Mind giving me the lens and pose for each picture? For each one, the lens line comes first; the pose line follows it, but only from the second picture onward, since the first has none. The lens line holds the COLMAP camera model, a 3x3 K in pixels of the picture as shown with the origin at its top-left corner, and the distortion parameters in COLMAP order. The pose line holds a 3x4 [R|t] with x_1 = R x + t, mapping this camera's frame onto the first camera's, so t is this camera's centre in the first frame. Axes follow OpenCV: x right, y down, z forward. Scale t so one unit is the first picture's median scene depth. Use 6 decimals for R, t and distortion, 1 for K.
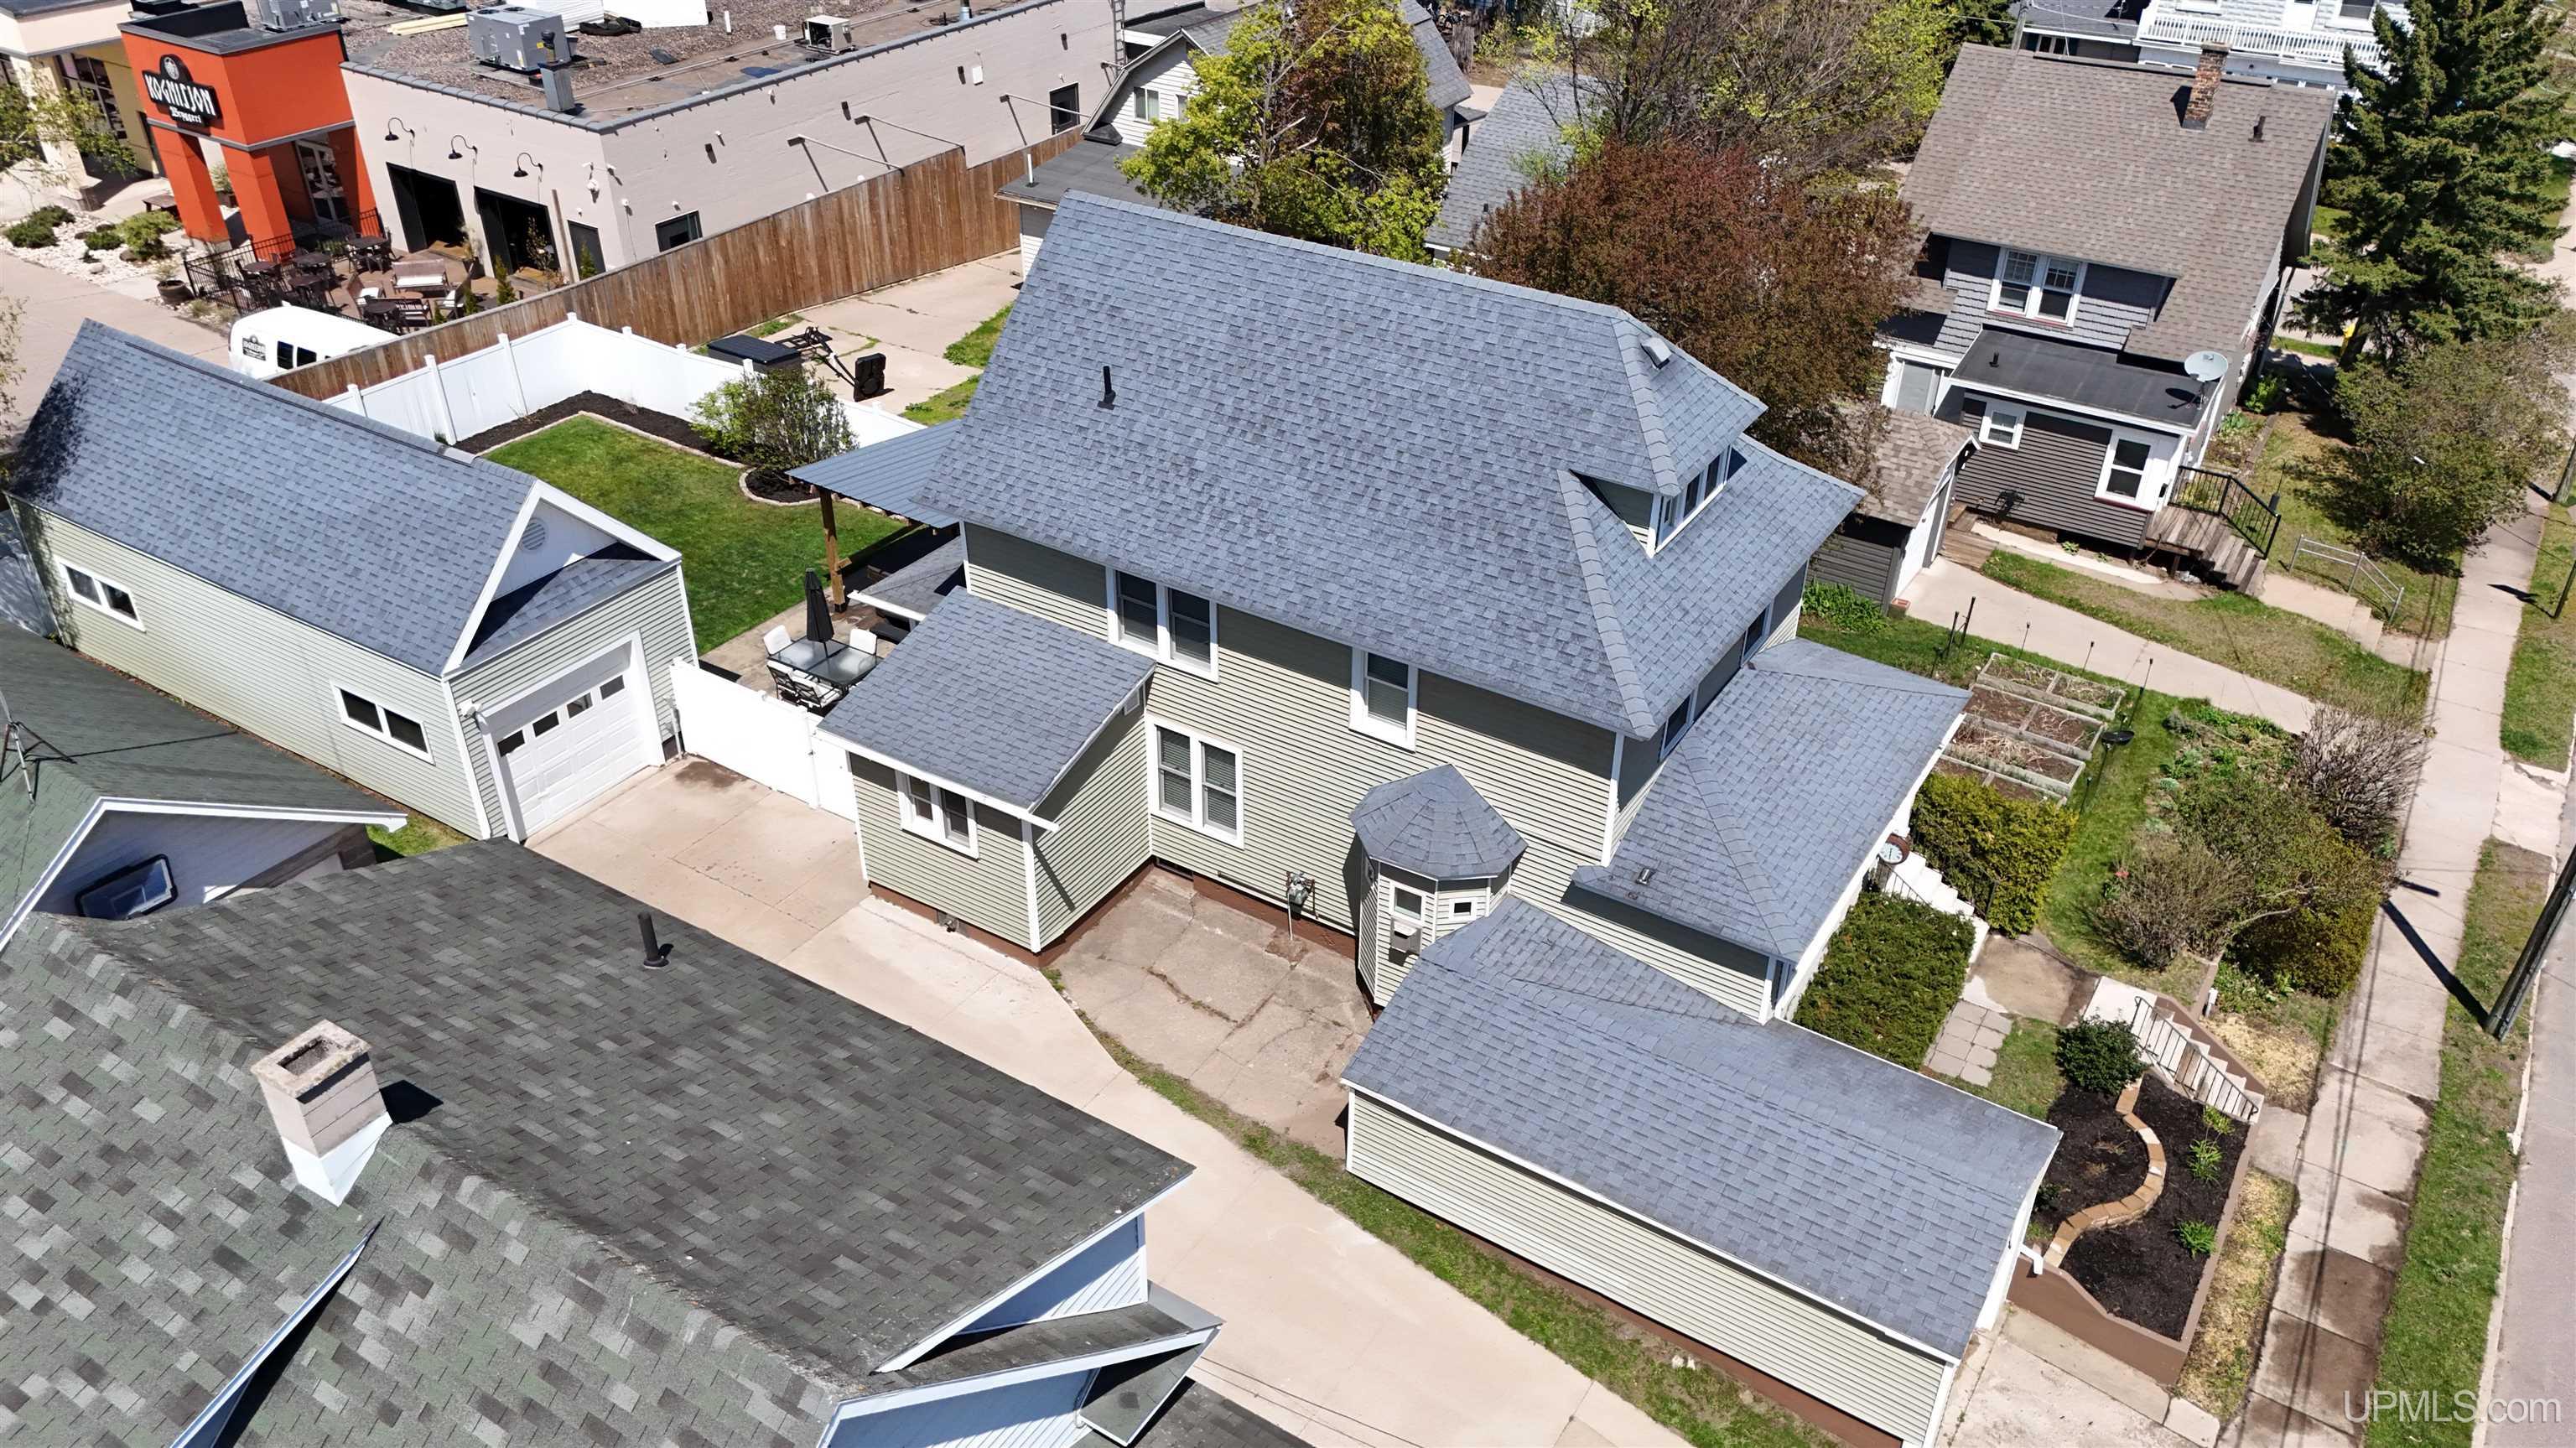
lens RADIAL K [[1912.9, 0, 1278.2], [0, 1912.9, 716.0], [0, 0, 1]] dist [0.042760, 0.005127]
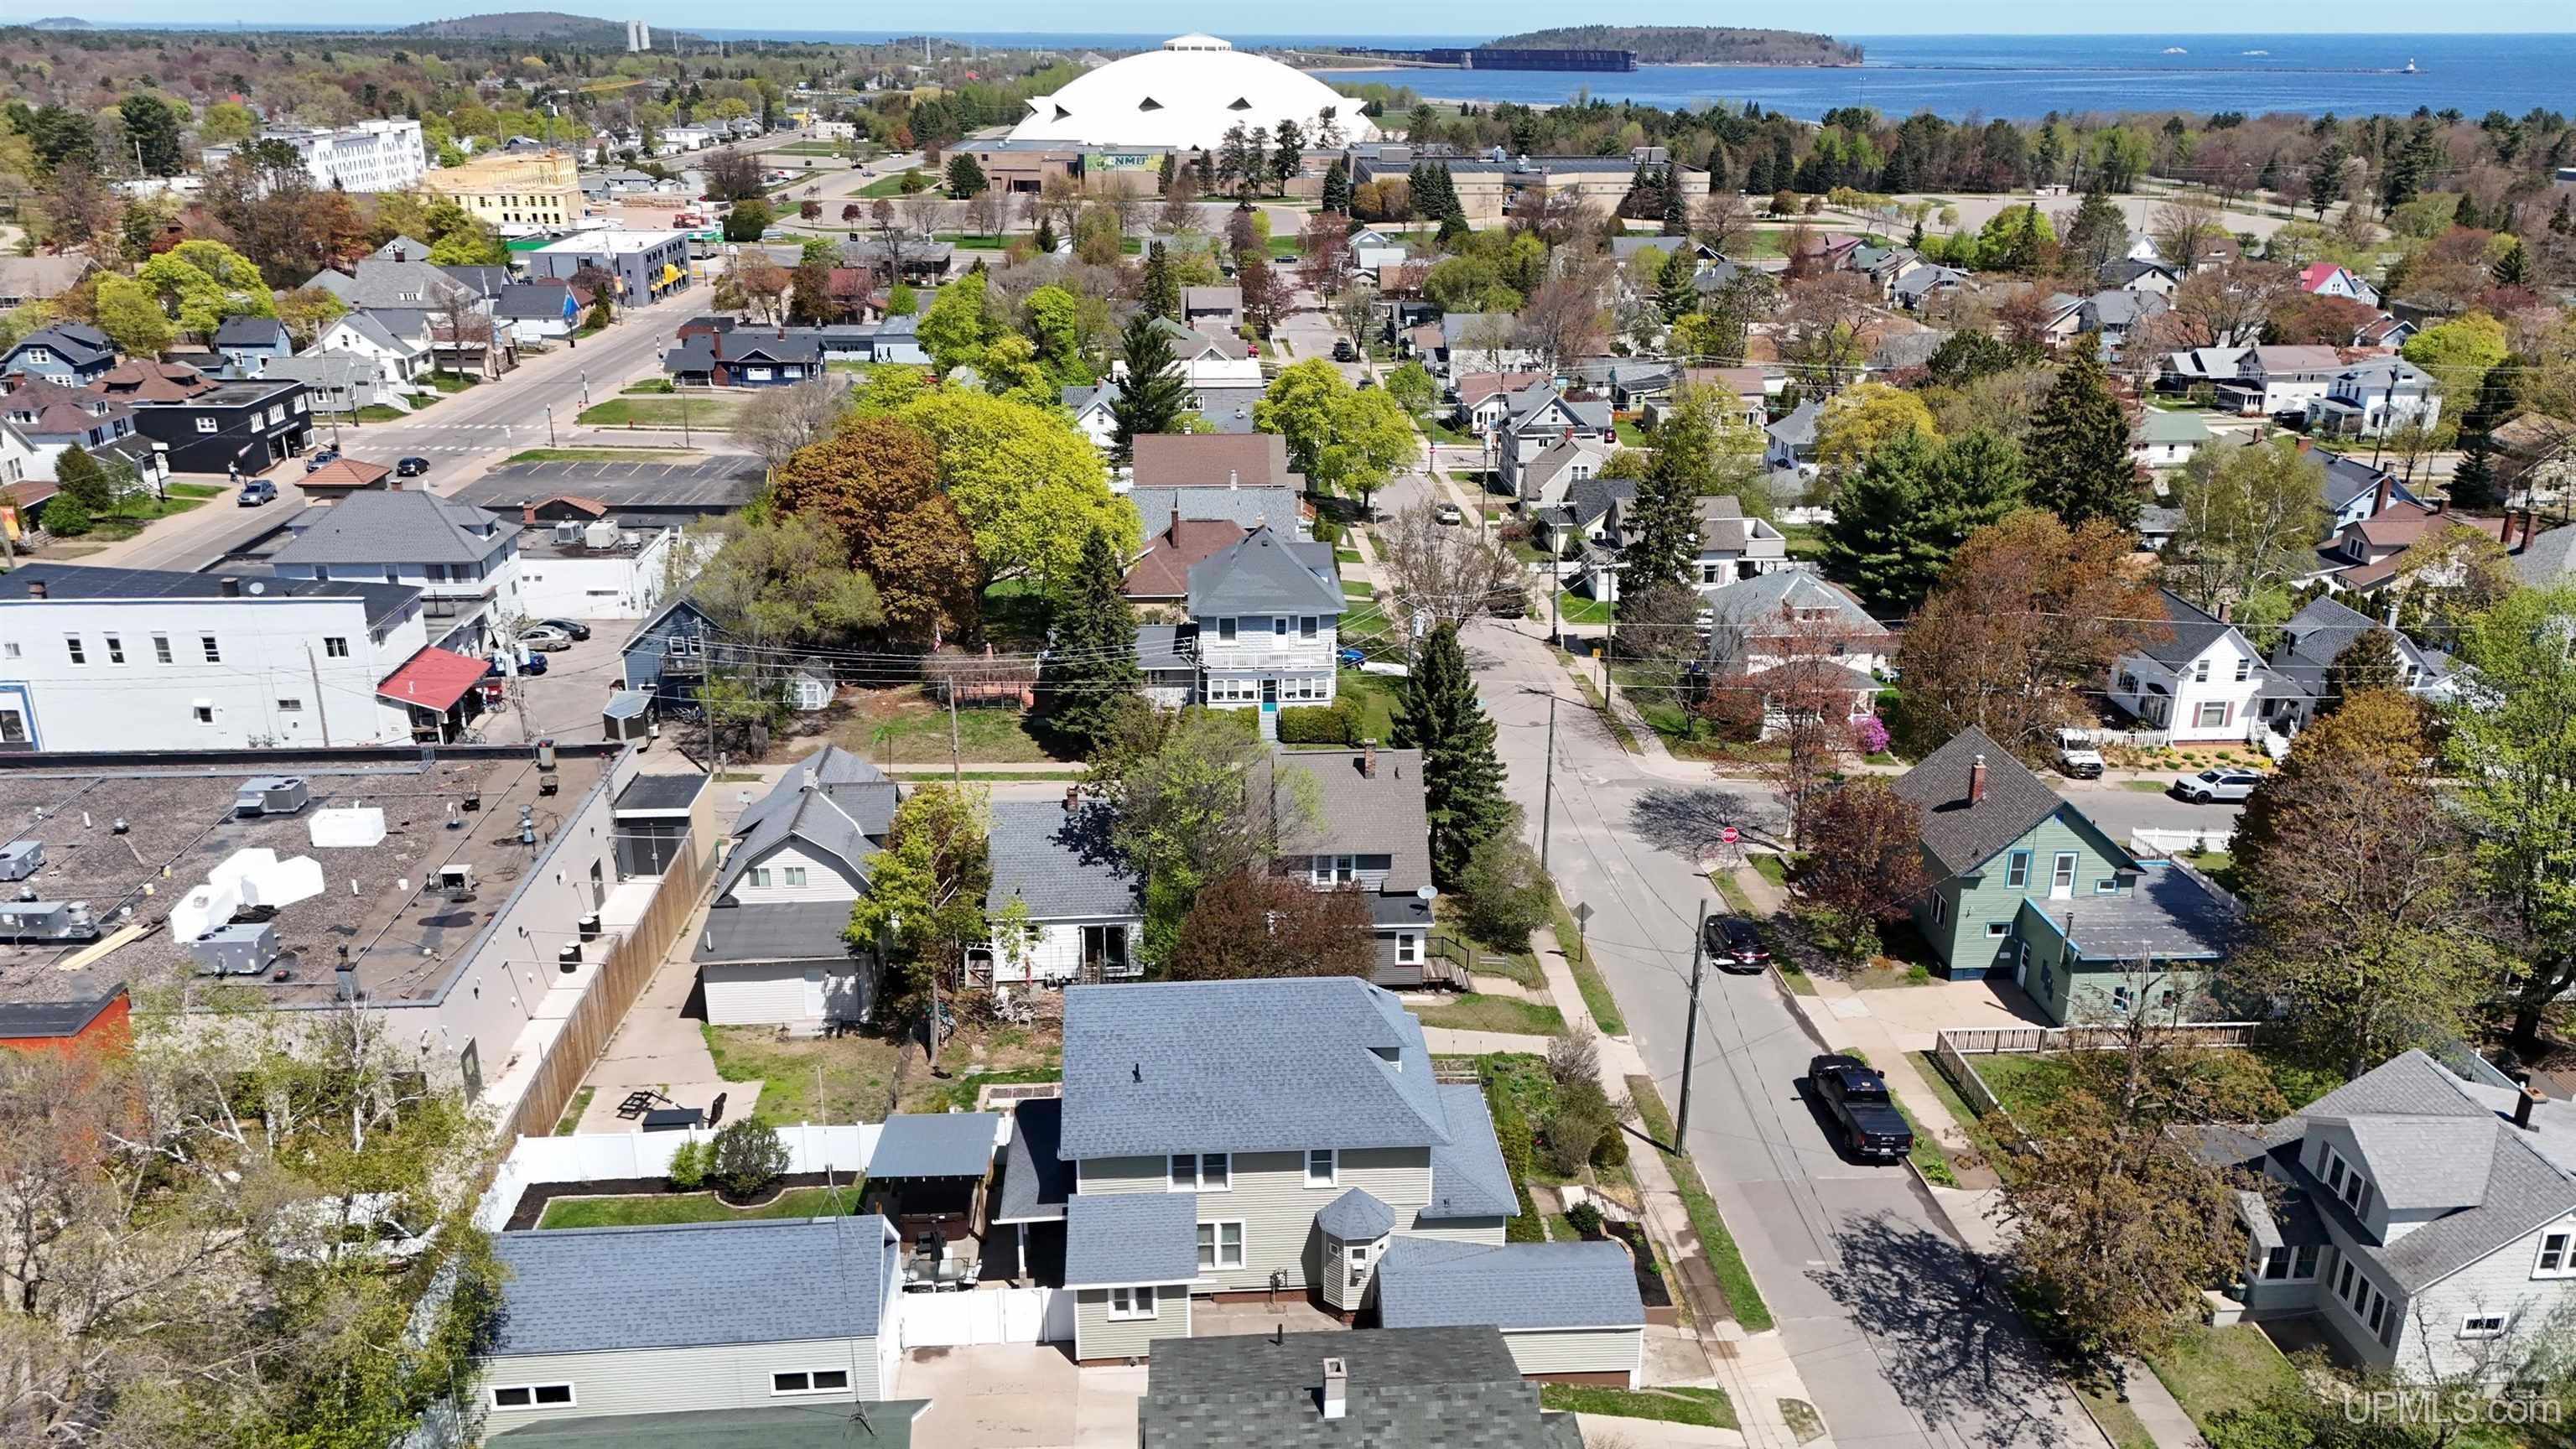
lens RADIAL K [[1913.0, 0, 1293.5], [0, 1913.0, 726.3], [0, 0, 1]] dist [0.042760, 0.005127]
pose [[0.801075, -0.207681, 0.561380, -1.007718], [0.322892, 0.939649, -0.113138, -0.226196], [-0.504004, 0.271897, 0.819788, -0.864506]]
